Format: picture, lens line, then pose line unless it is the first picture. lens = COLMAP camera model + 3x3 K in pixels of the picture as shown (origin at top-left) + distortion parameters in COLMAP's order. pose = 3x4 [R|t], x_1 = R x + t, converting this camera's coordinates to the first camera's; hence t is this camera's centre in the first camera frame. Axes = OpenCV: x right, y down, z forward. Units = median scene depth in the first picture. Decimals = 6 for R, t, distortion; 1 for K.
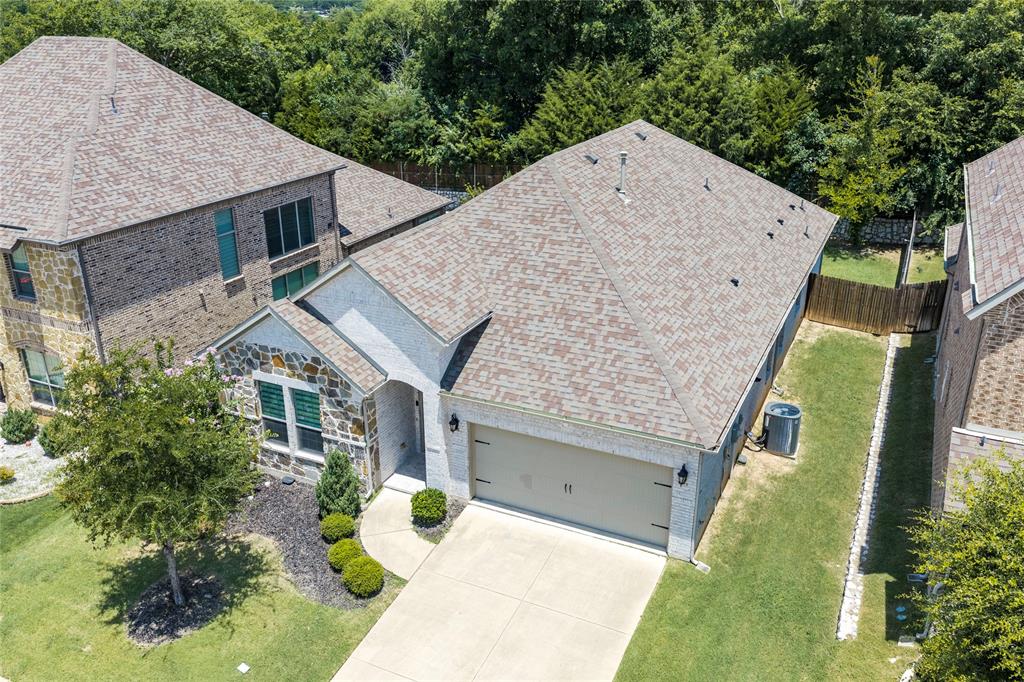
lens RADIAL K [[848.3, 0, 512.0], [0, 848.3, 341.0], [0, 0, 1]] dist [0.036403, -0.010072]
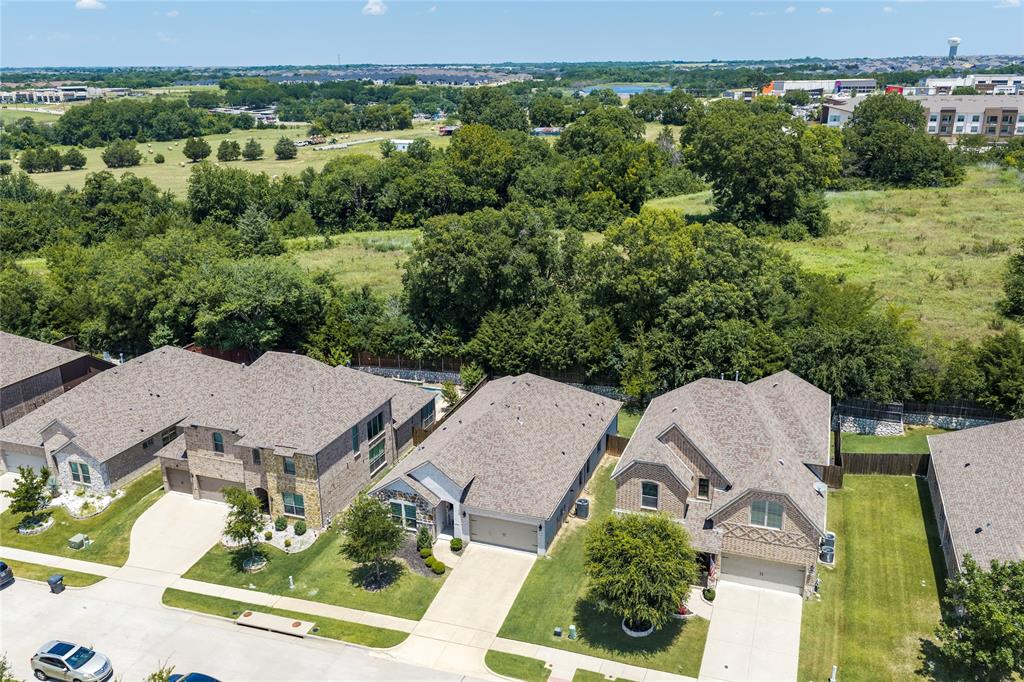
lens RADIAL K [[848.3, 0, 512.0], [0, 848.3, 341.0], [0, 0, 1]] dist [0.036403, -0.010072]
pose [[0.995397, -0.037228, 0.088316, -0.135815], [0.043538, 0.996552, -0.070629, -0.274180], [-0.085382, 0.074149, 0.993585, -1.891572]]
